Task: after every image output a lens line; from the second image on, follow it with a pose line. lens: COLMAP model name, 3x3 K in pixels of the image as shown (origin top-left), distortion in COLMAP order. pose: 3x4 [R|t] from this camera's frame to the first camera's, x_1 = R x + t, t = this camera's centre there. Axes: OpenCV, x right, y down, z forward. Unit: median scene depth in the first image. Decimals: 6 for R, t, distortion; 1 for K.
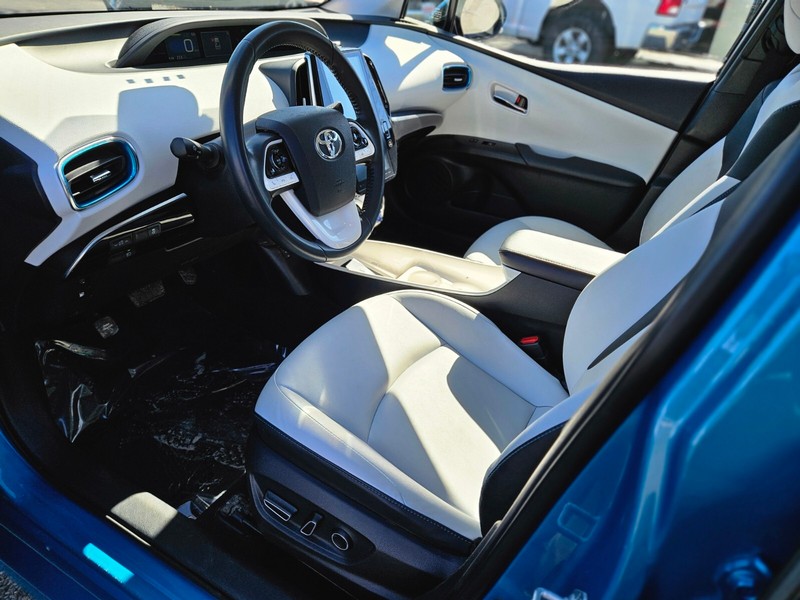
lens RADIAL K [[538.0, 0, 397.2], [0, 538.0, 304.2], [0, 0, 1]] dist [0.080315, -0.074635]
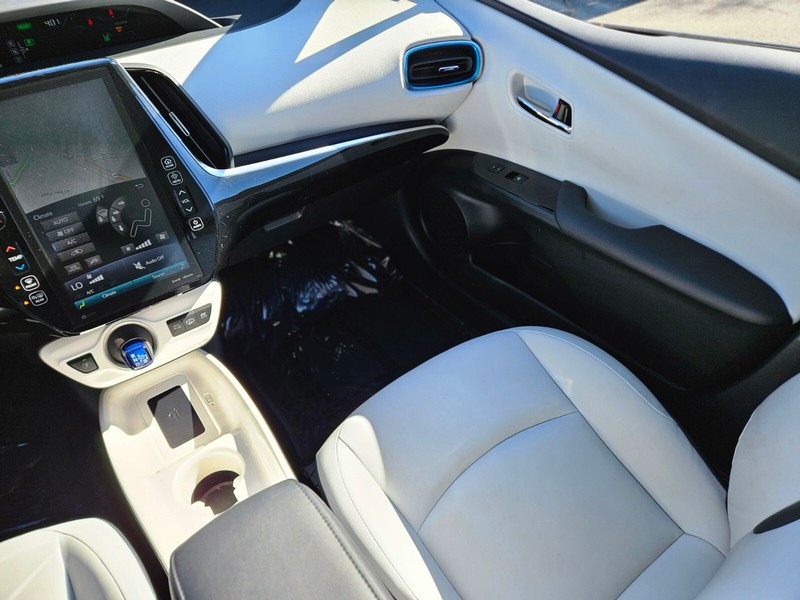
lens RADIAL K [[540.4, 0, 408.6], [0, 540.4, 310.0], [0, 0, 1]] dist [0.073672, -0.074855]
pose [[0.899788, 0.172407, -0.400821, 0.337319], [-0.109525, 0.978457, 0.175001, -0.261034], [0.422358, -0.113564, 0.899287, 0.447491]]
